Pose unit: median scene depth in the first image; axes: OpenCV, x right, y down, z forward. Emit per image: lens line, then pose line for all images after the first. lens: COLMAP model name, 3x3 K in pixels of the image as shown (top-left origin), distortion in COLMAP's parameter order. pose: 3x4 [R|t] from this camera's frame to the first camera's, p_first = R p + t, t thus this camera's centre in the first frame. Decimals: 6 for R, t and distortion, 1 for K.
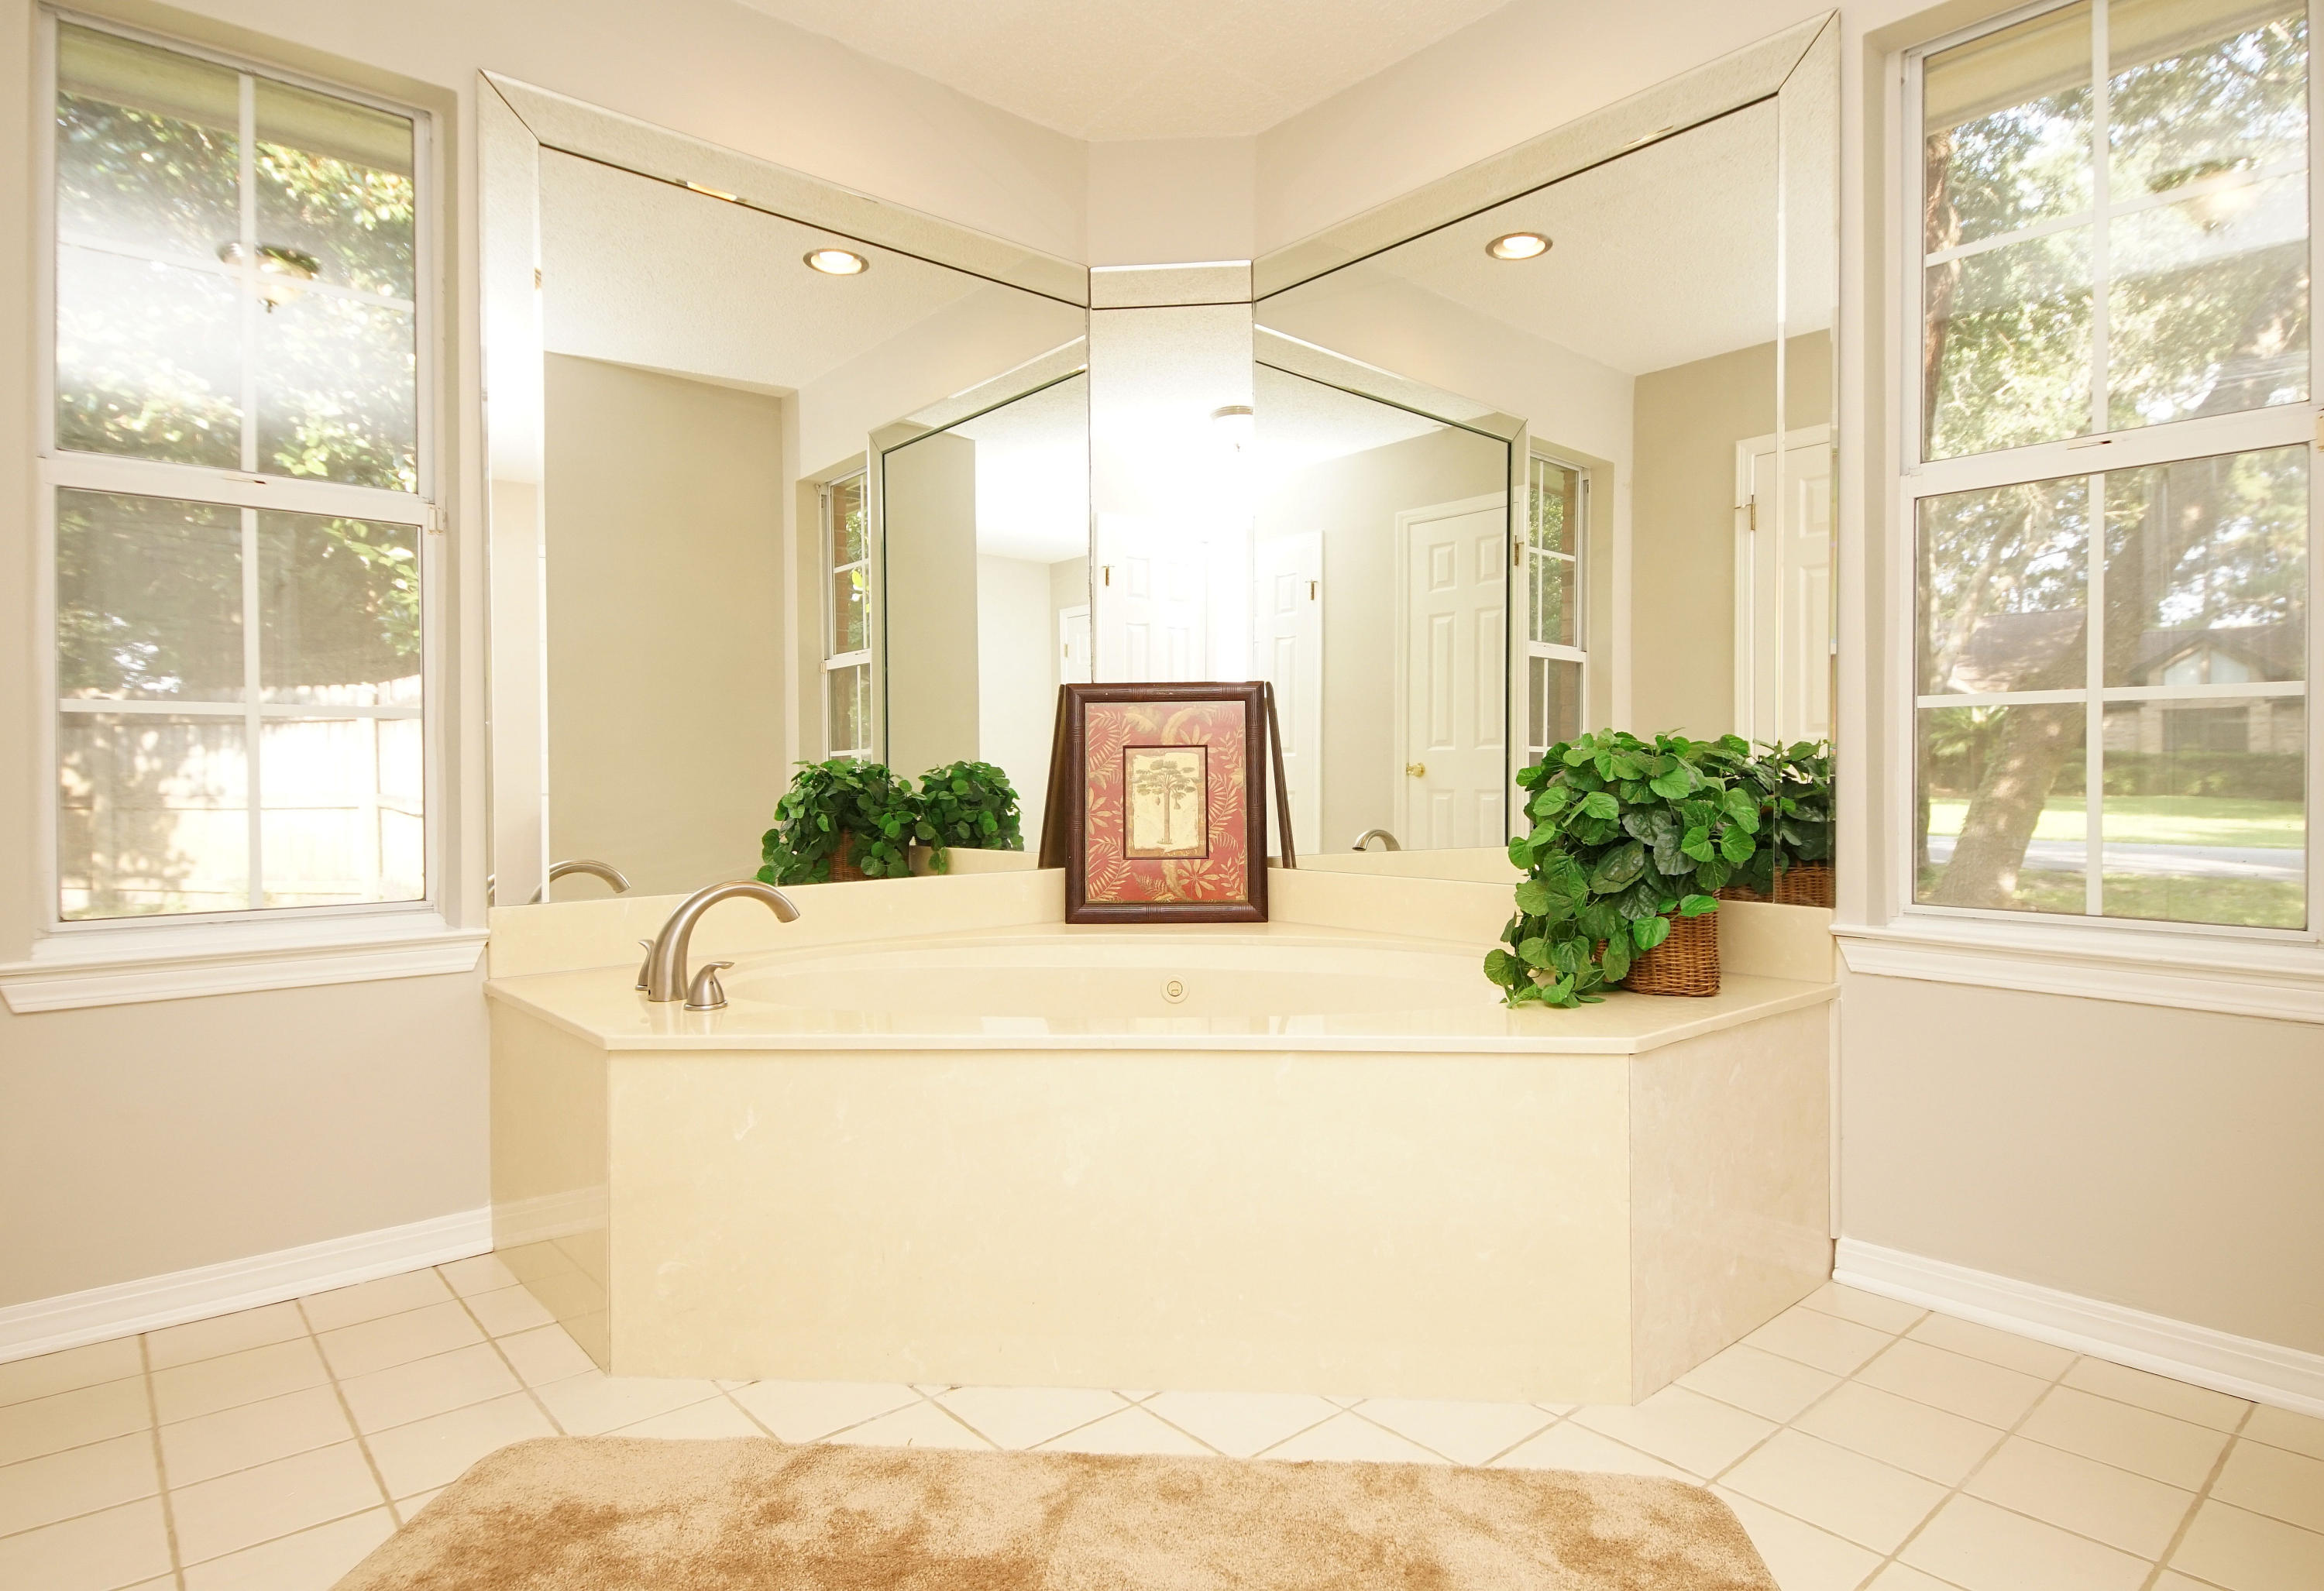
lens RADIAL K [[1273.8, 0, 1160.8], [0, 1273.8, 787.2], [0, 0, 1]] dist [0.038317, -0.033714]
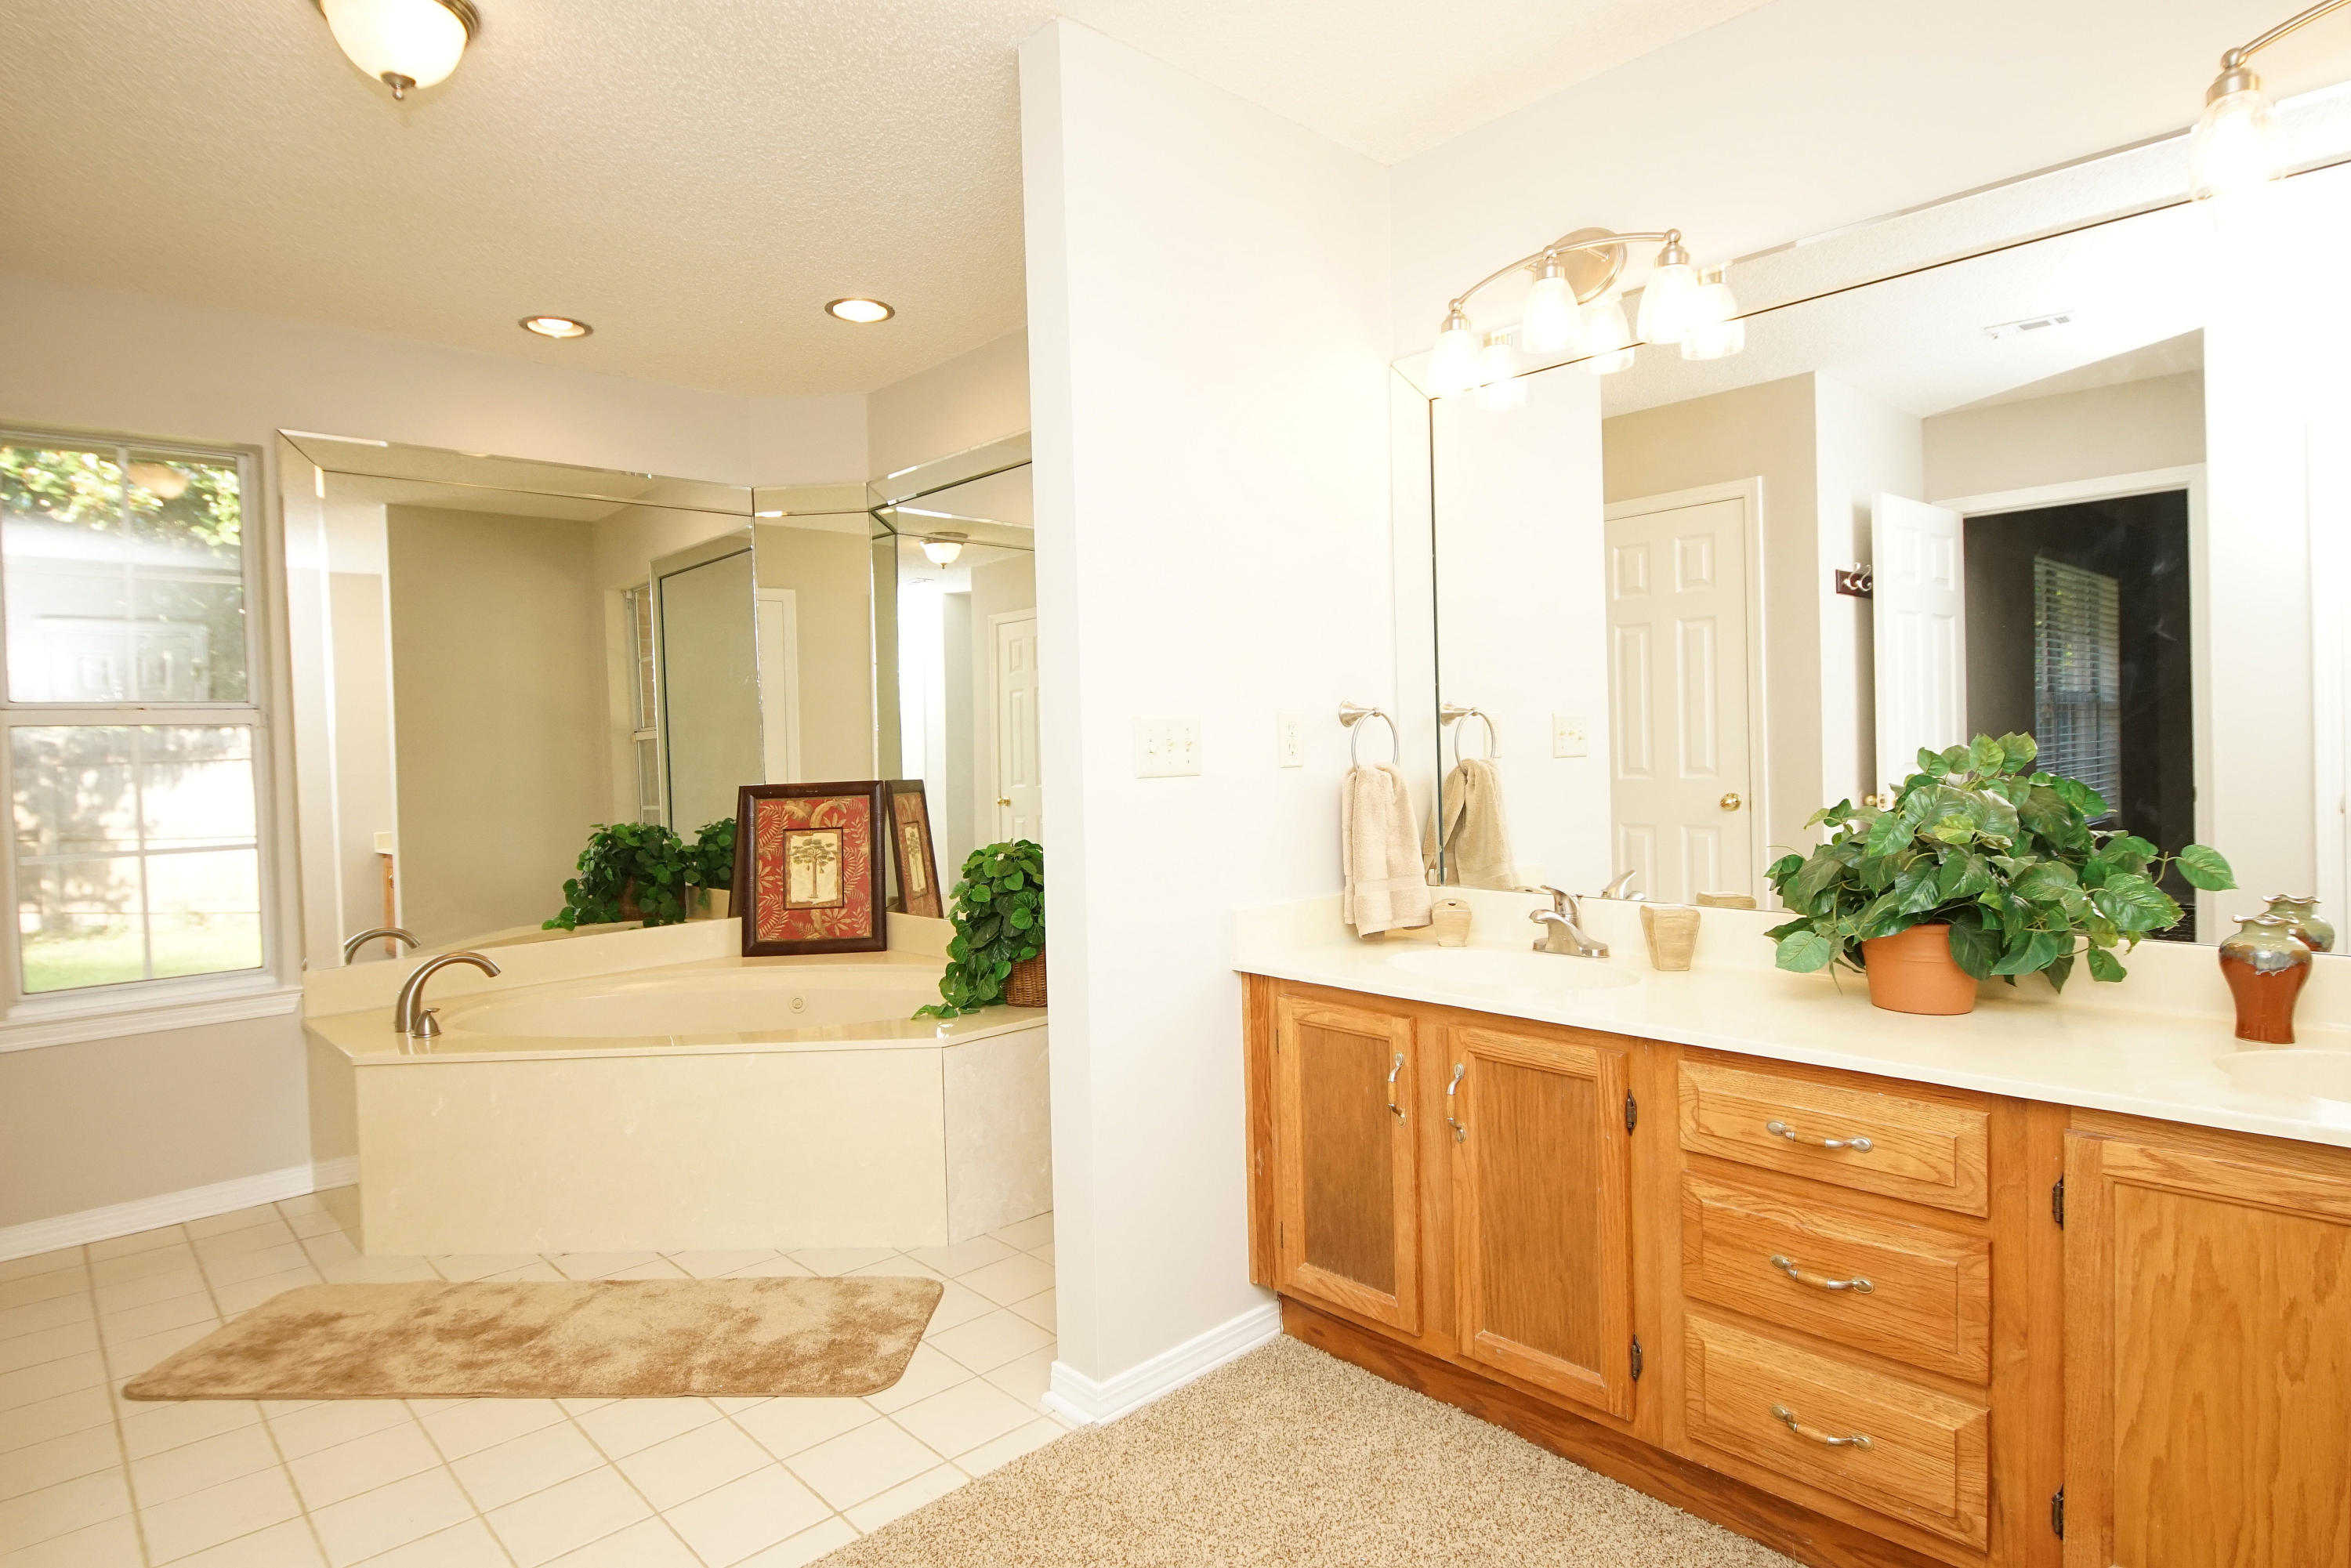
lens RADIAL K [[1258.3, 0, 1155.0], [0, 1258.3, 776.0], [0, 0, 1]] dist [0.035724, -0.032223]
pose [[0.999241, -0.026459, 0.028576, 0.347443], [0.026022, 0.999540, 0.015558, -0.103747], [-0.028974, -0.014802, 0.999471, -0.414902]]
